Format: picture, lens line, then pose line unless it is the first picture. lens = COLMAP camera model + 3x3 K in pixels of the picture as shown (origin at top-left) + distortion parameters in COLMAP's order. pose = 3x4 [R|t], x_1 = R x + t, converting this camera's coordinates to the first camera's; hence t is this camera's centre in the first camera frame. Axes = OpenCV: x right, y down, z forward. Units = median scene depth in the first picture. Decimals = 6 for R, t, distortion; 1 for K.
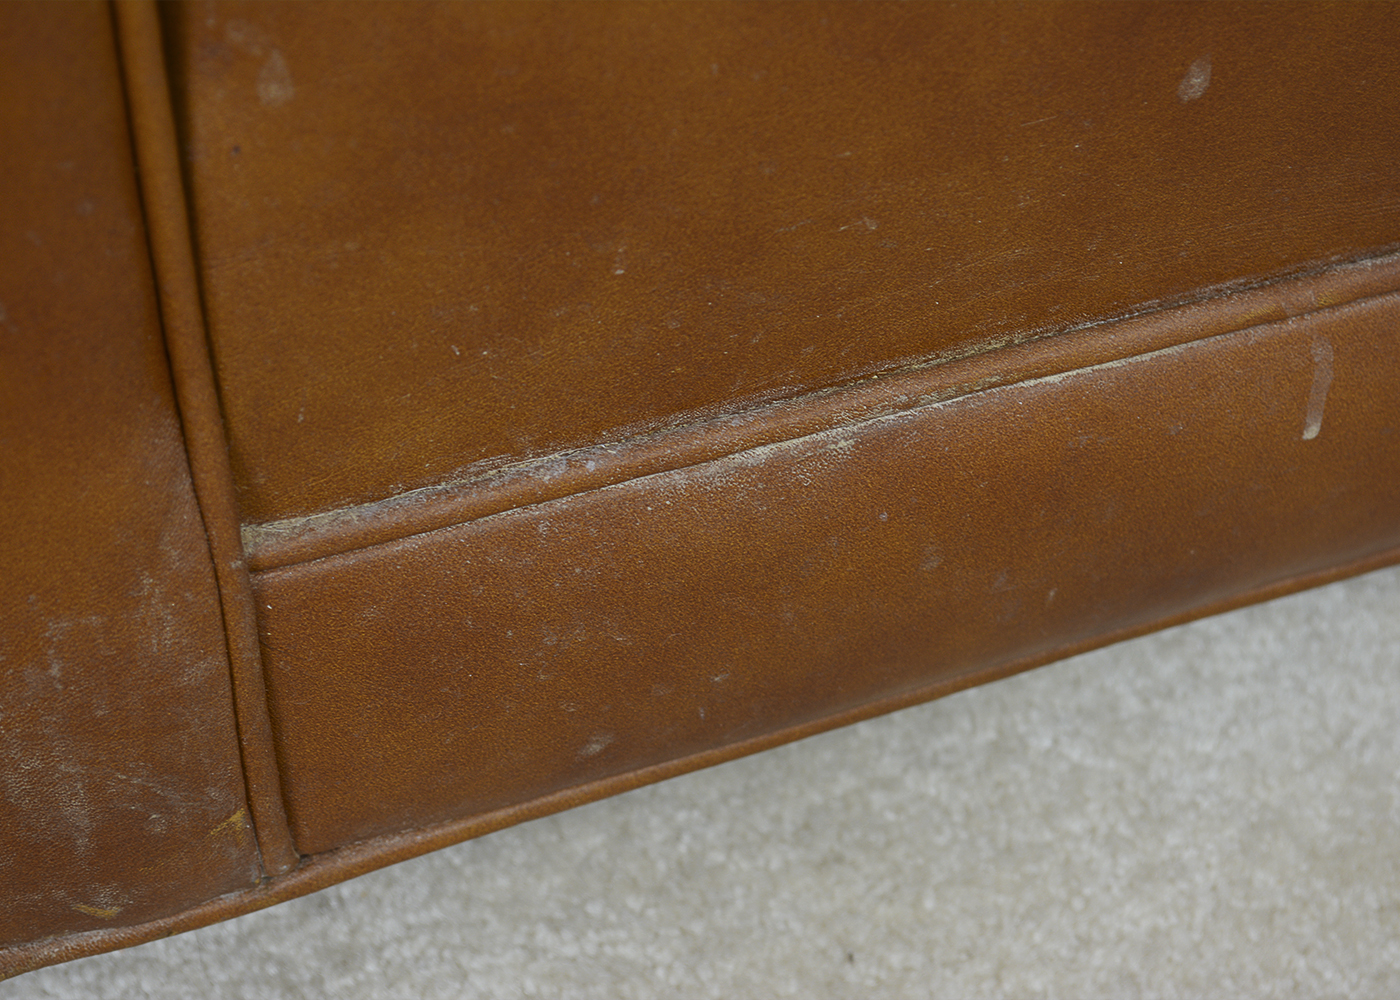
lens RADIAL K [[3314.0, 0, 699.0], [0, 3314.0, 499.8], [0, 0, 1]] dist [0.006316, 0.000000]
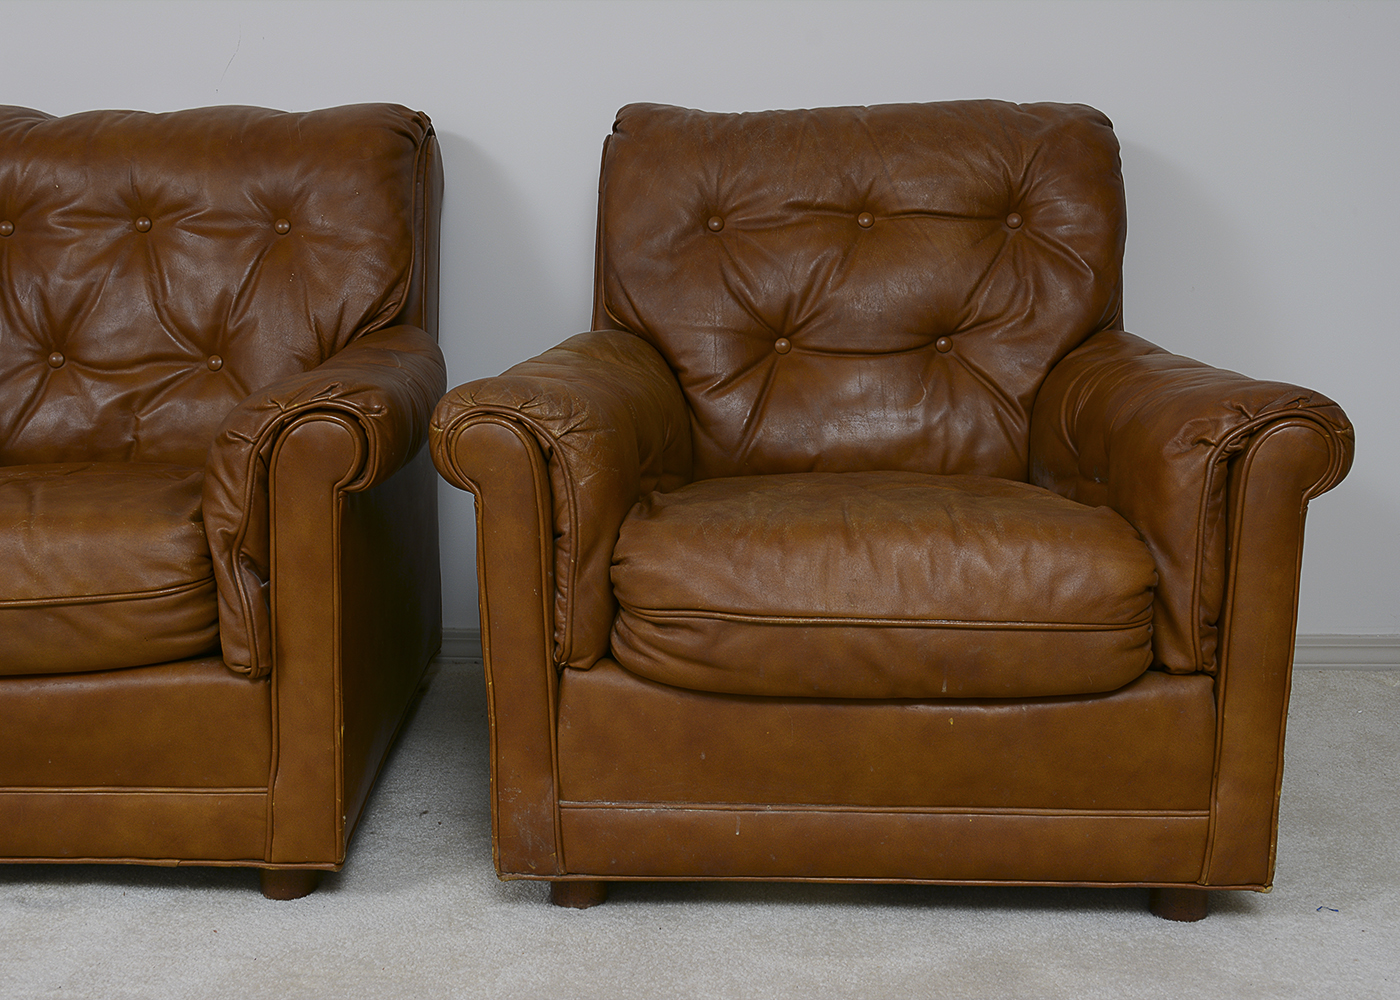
lens RADIAL K [[1599.5, 0, 697.6], [0, 1599.5, 495.2], [0, 0, 1]] dist [-0.053220, 0.000000]
pose [[0.909867, 0.039770, -0.412989, 1.403352], [-0.265454, 0.820799, -0.505789, 1.042929], [0.318866, 0.569831, 0.757375, -1.708589]]
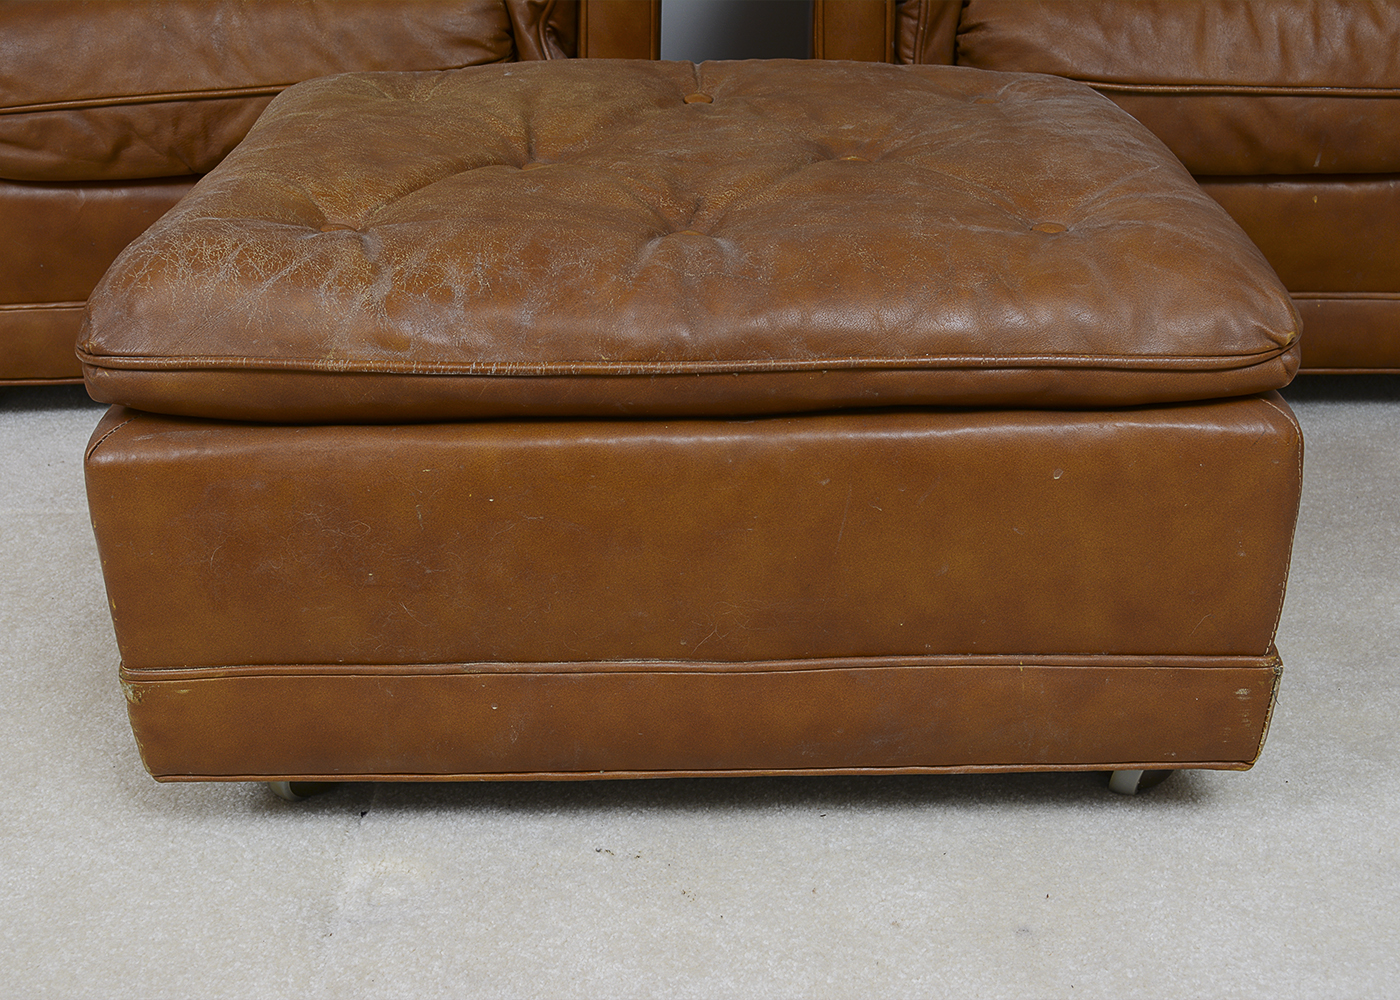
lens RADIAL K [[1698.2, 0, 703.8], [0, 1698.2, 493.4], [0, 0, 1]] dist [-0.055742, 0.000000]
pose [[0.925670, 0.118932, -0.359153, 0.733177], [-0.234520, 0.925297, -0.298037, 1.393767], [0.296877, 0.360113, 0.884411, -1.840794]]
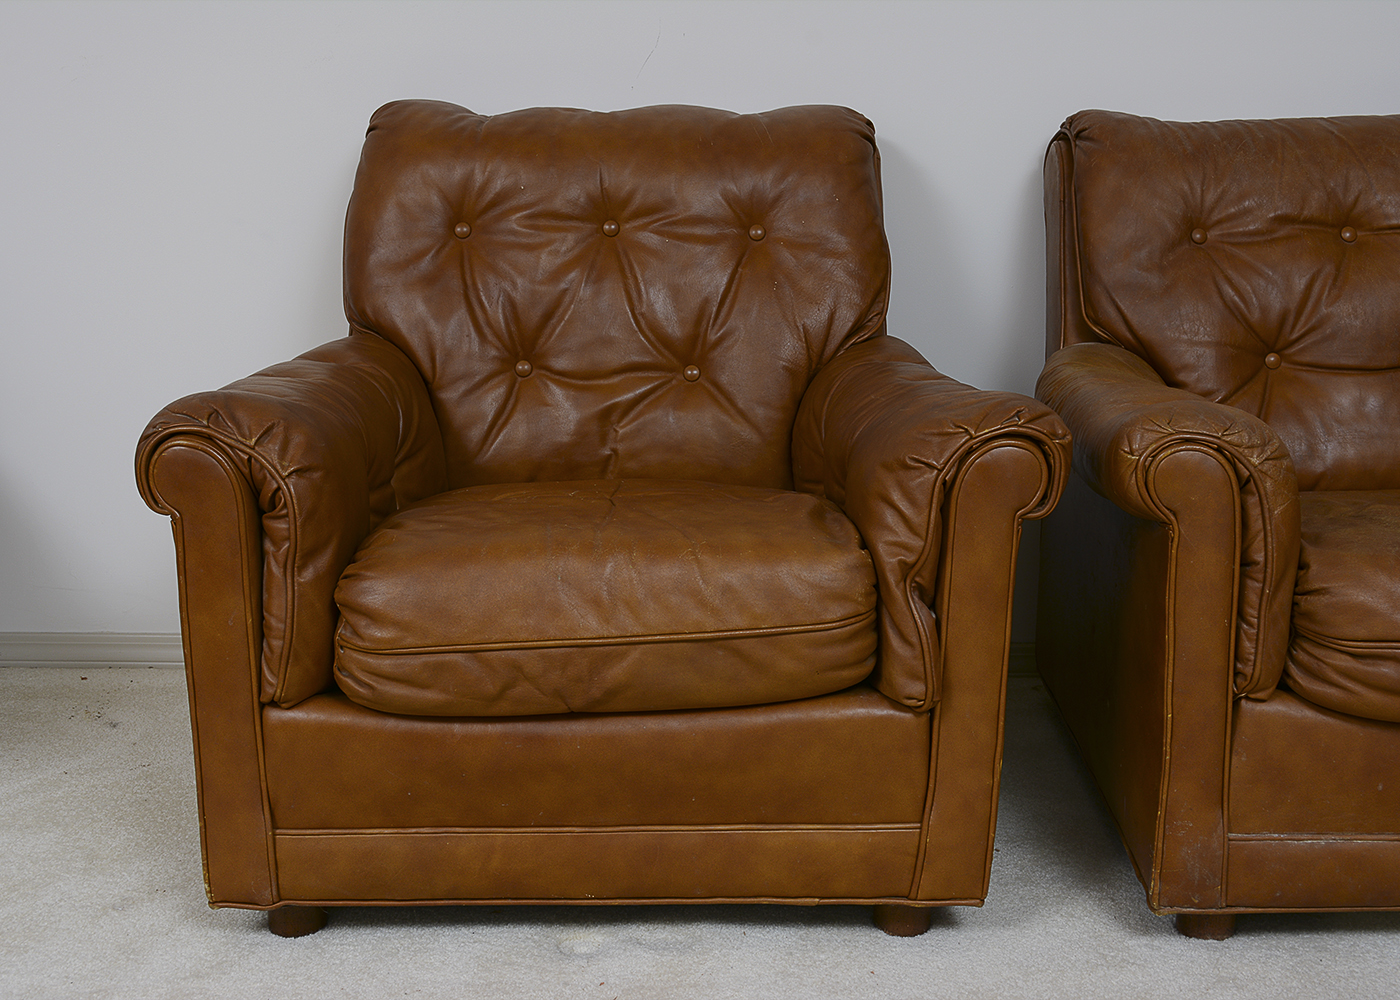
lens RADIAL K [[1599.5, 0, 702.5], [0, 1599.5, 494.9], [0, 0, 1]] dist [-0.053220, 0.000000]
pose [[0.923352, 0.046822, -0.381089, 0.070865], [-0.250436, 0.825787, -0.505330, 1.287241], [0.291038, 0.562035, 0.774218, -2.118266]]
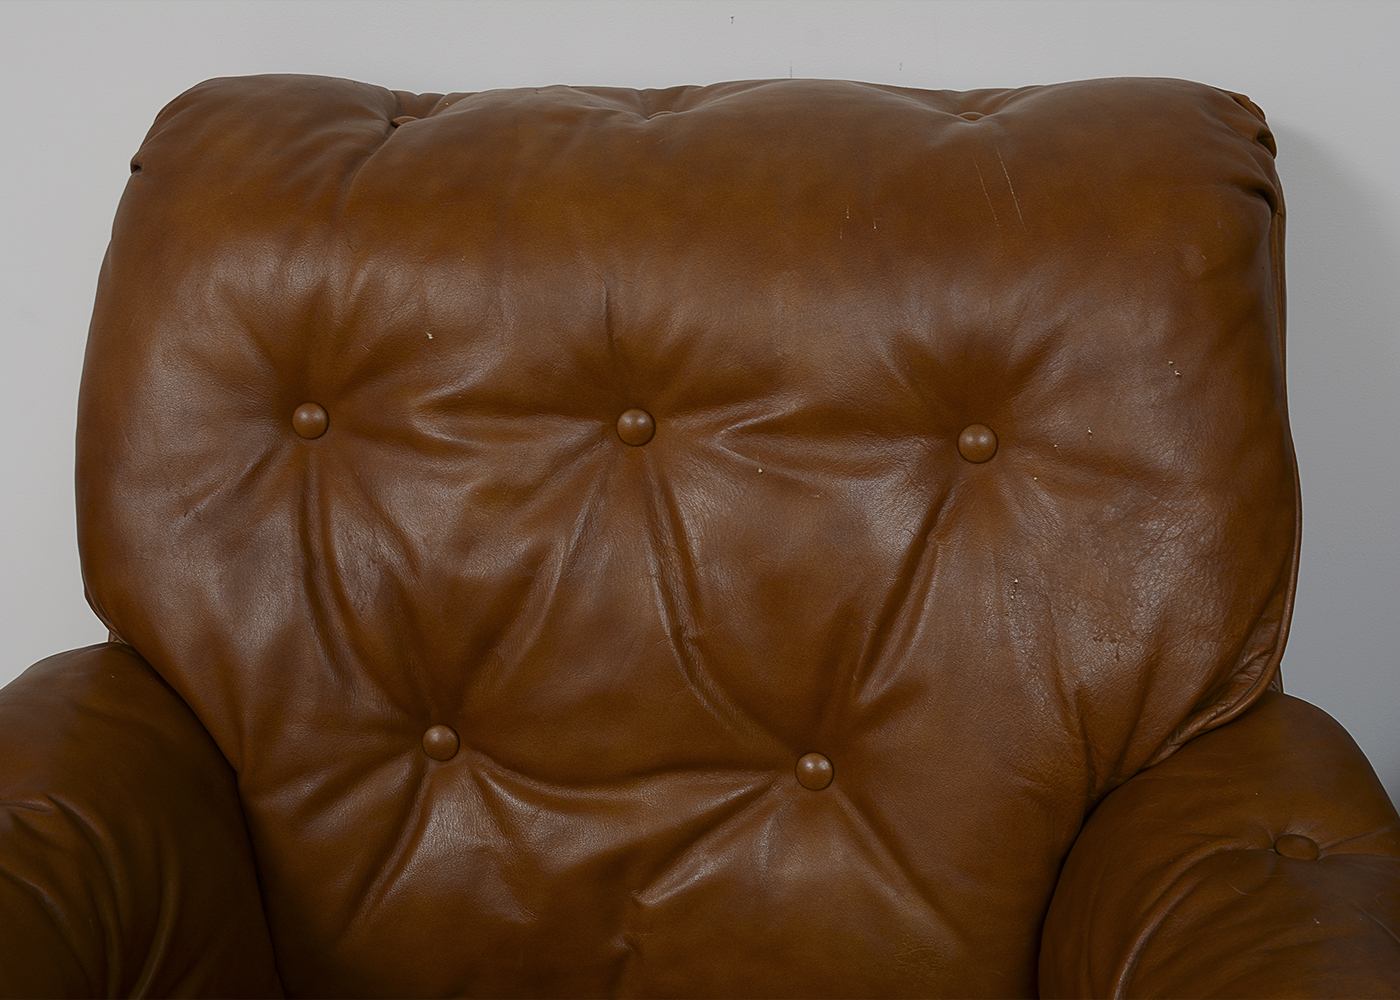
lens RADIAL K [[1827.9, 0, 711.2], [0, 1827.9, 509.4], [0, 0, 1]] dist [-0.038002, 0.000000]
pose [[0.850052, 0.137035, -0.508560, -0.641769], [-0.332159, 0.888822, -0.315700, -0.635926], [0.408757, 0.437284, 0.801062, -0.920382]]
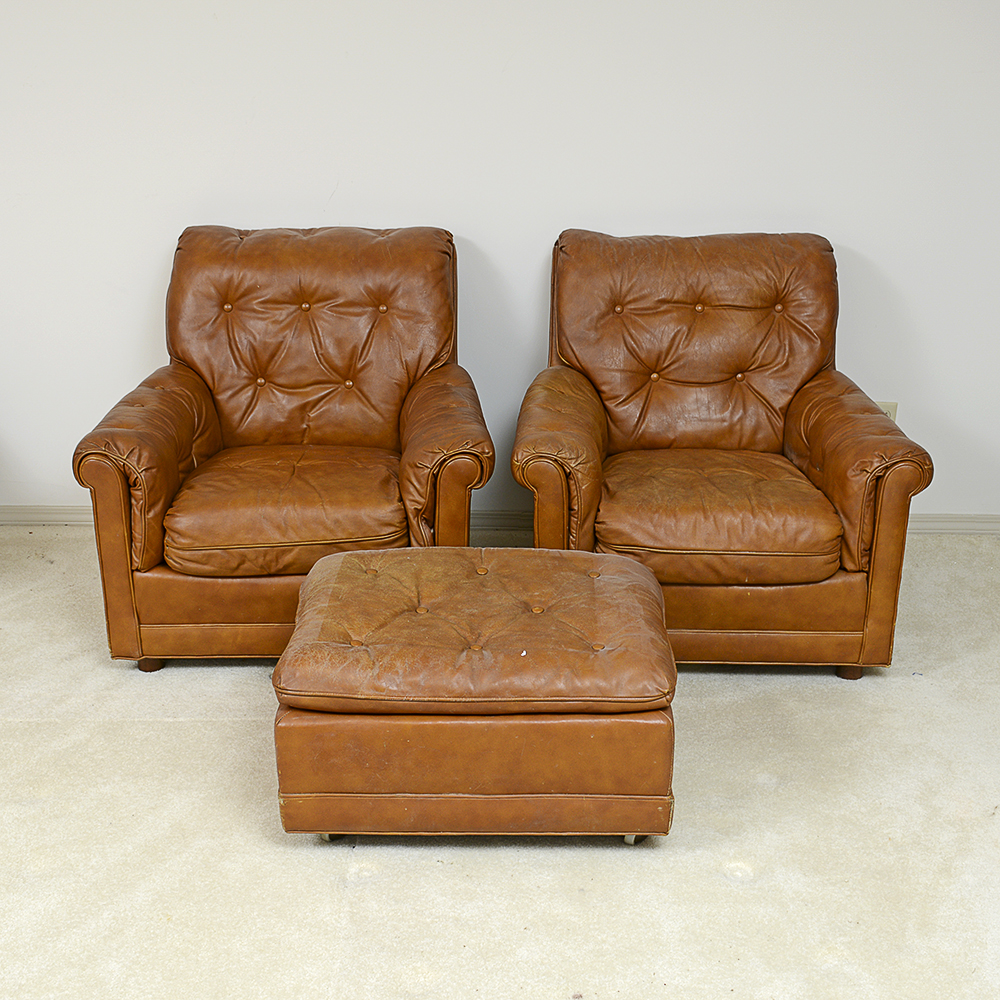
lens RADIAL K [[1446.9, 0, 508.8], [0, 1446.9, 453.7], [0, 0, 1]] dist [-0.064604, 0.000000]
pose [[0.922332, 0.093168, -0.374999, 1.905680], [-0.251839, 0.880995, -0.400531, 1.915400], [0.293055, 0.463861, 0.836033, -4.699450]]
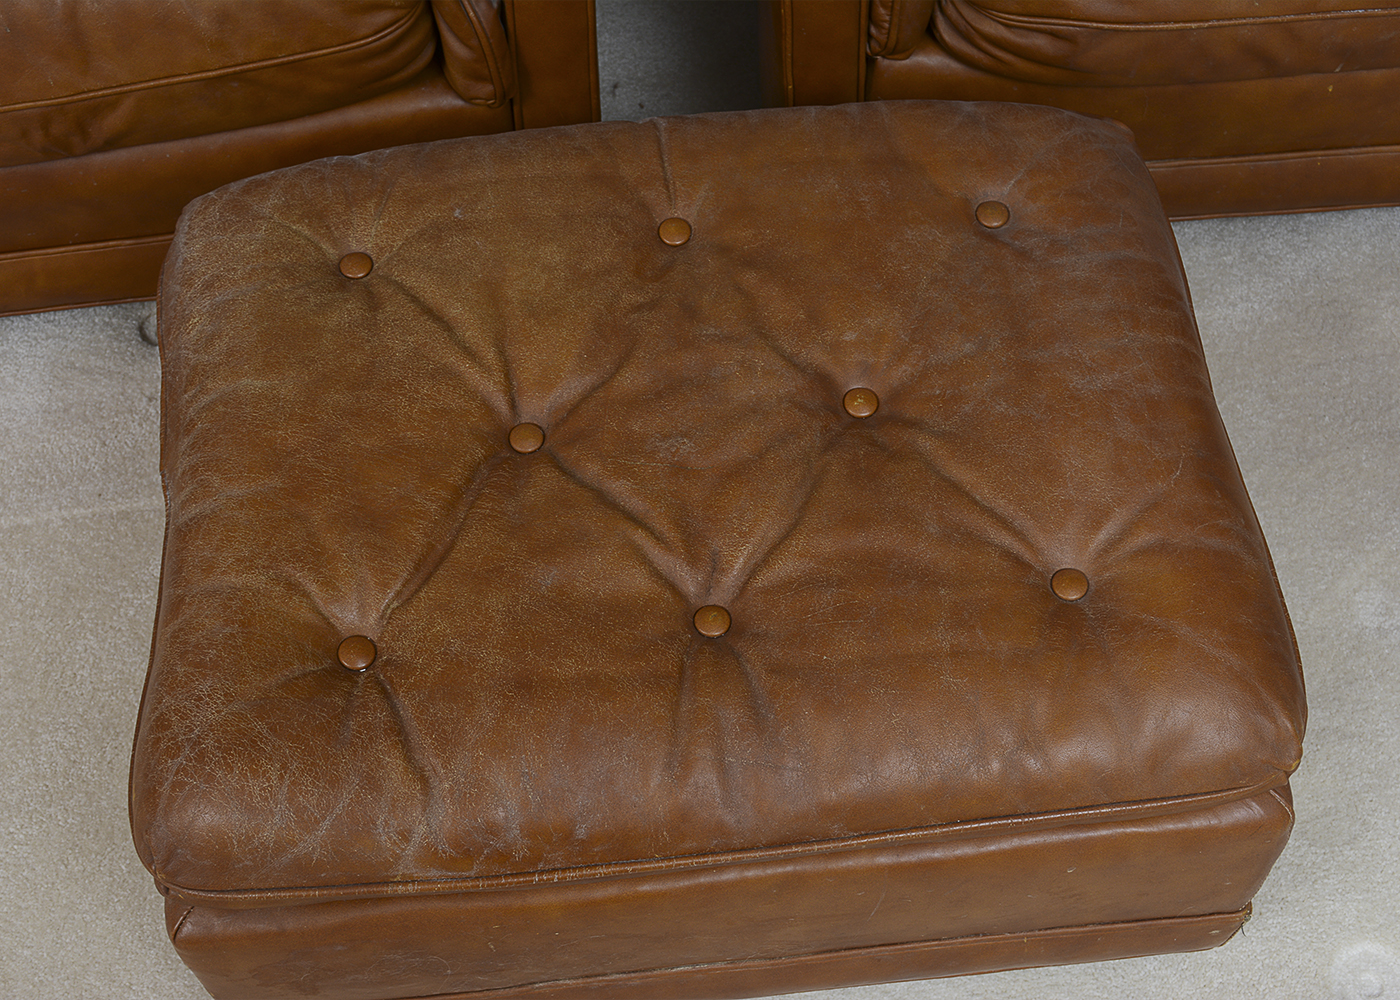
lens RADIAL K [[1827.9, 0, 696.1], [0, 1827.9, 487.9], [0, 0, 1]] dist [-0.038002, 0.000000]
pose [[0.956951, 0.206247, -0.204220, 0.345676], [-0.164070, 0.964794, 0.205559, -0.085226], [0.239426, -0.163203, 0.957100, -2.219849]]
